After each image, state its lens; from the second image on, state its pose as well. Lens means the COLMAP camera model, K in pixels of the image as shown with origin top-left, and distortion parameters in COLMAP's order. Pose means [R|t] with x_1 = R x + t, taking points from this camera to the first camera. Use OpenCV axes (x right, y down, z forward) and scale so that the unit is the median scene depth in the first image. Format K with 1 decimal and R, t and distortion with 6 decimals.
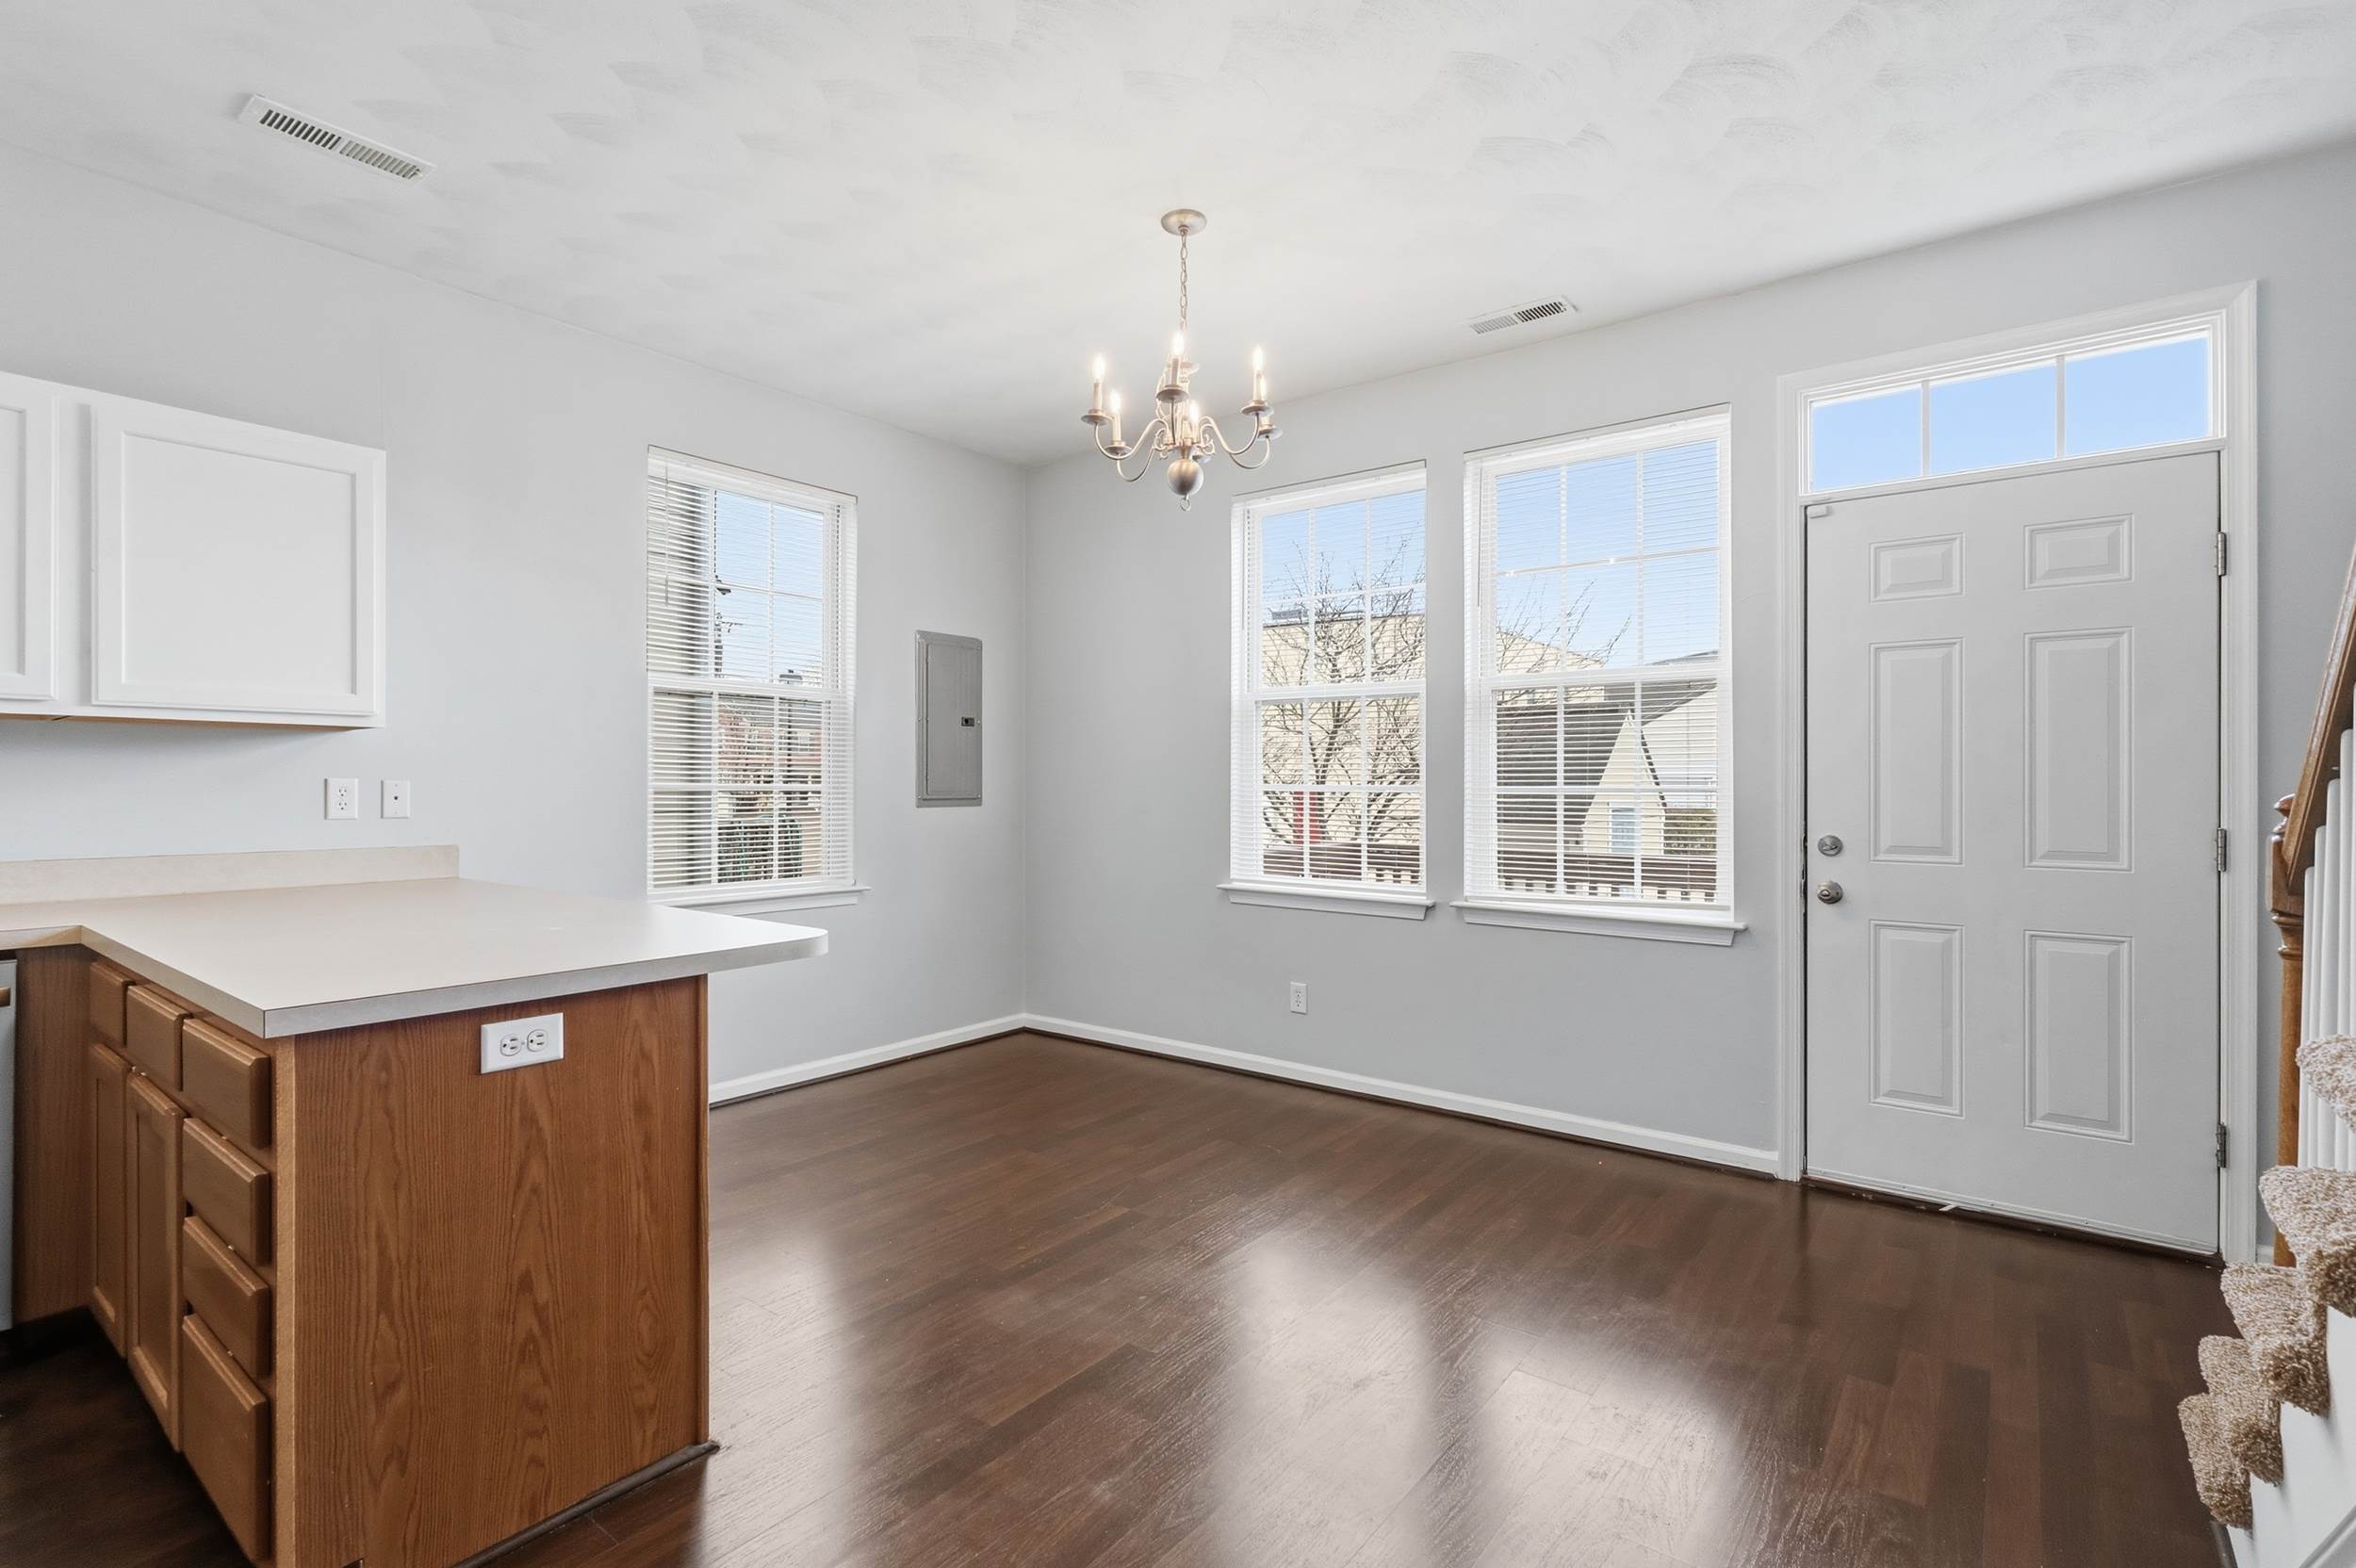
lens RADIAL K [[1082.2, 0, 1178.0], [0, 1082.2, 784.0], [0, 0, 1]] dist [0.001035, 0.000475]
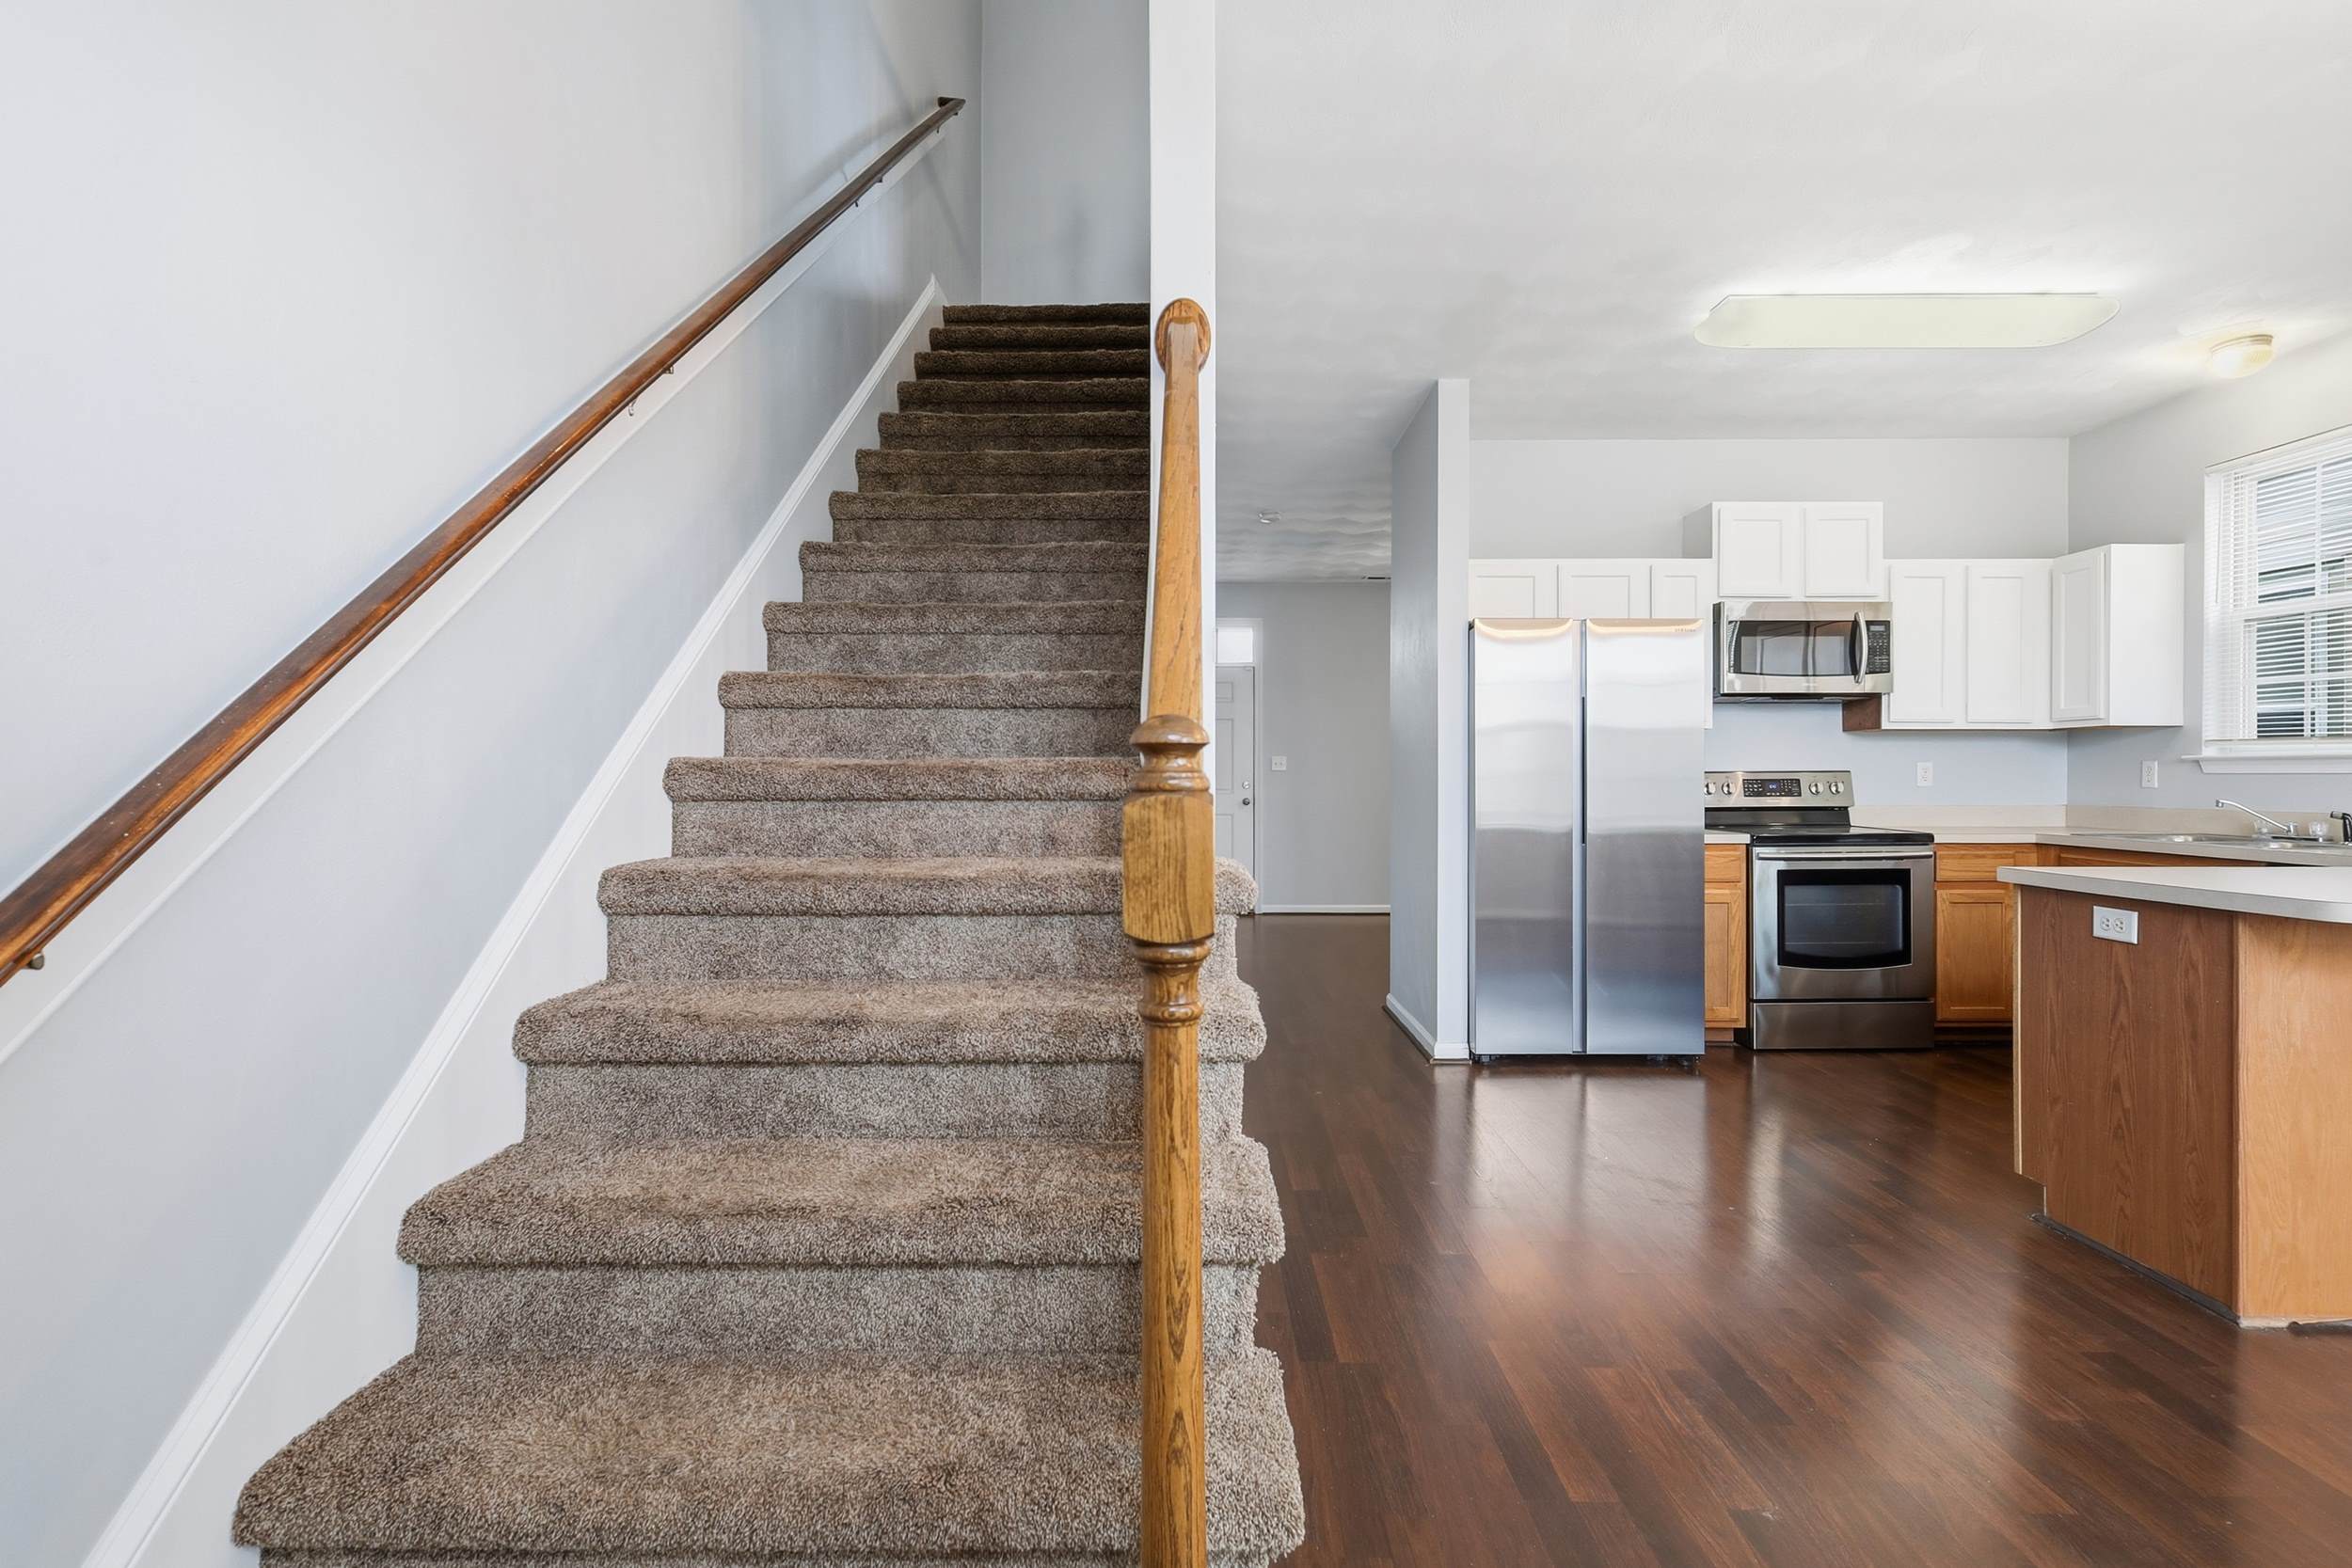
lens RADIAL K [[1093.8, 0, 1172.9], [0, 1093.8, 777.0], [0, 0, 1]] dist [0.000155, 0.000160]
pose [[-0.797508, -0.002022, -0.603306, 0.743780], [-0.003831, 0.999991, 0.001713, 0.020081], [0.603297, 0.003677, -0.797508, 0.782872]]
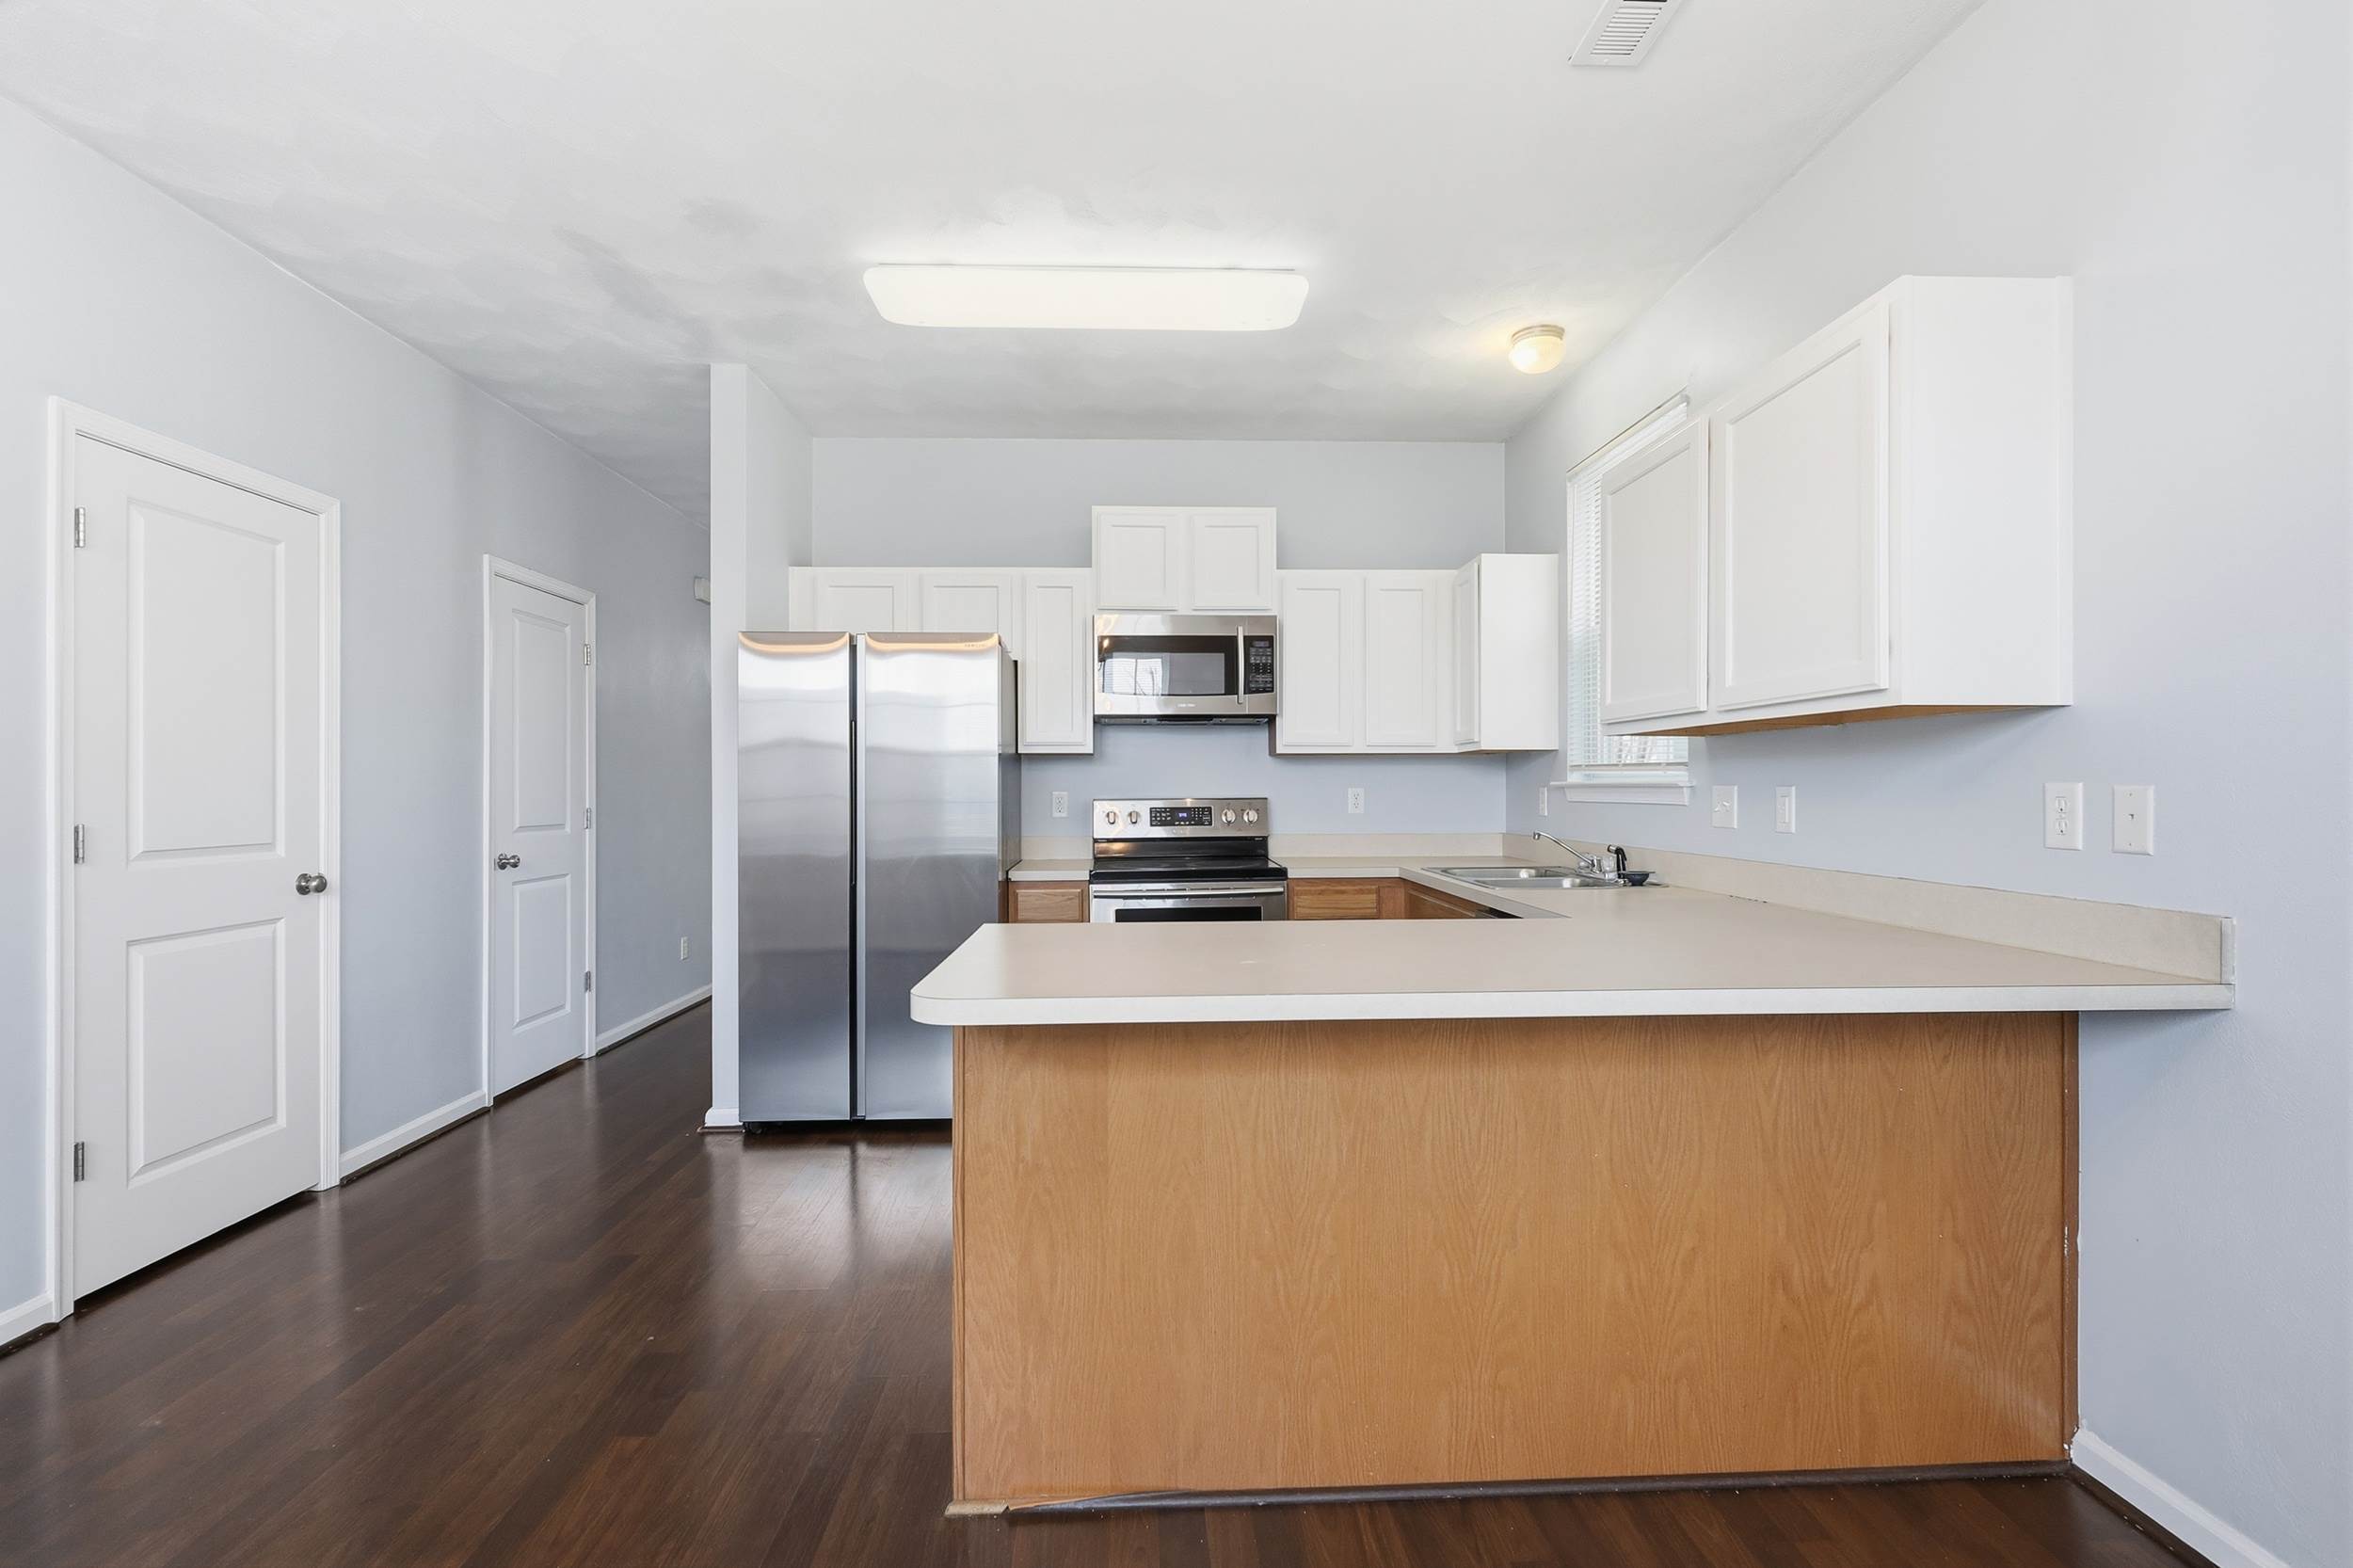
lens RADIAL K [[1076.6, 0, 1176.5], [0, 1076.6, 784.0], [0, 0, 1]] dist [0.000290, -0.000068]
pose [[-0.767327, -0.003159, -0.641248, 0.009545], [0.000311, 0.999986, -0.005298, -0.001462], [0.641256, -0.004264, -0.767315, 1.153167]]
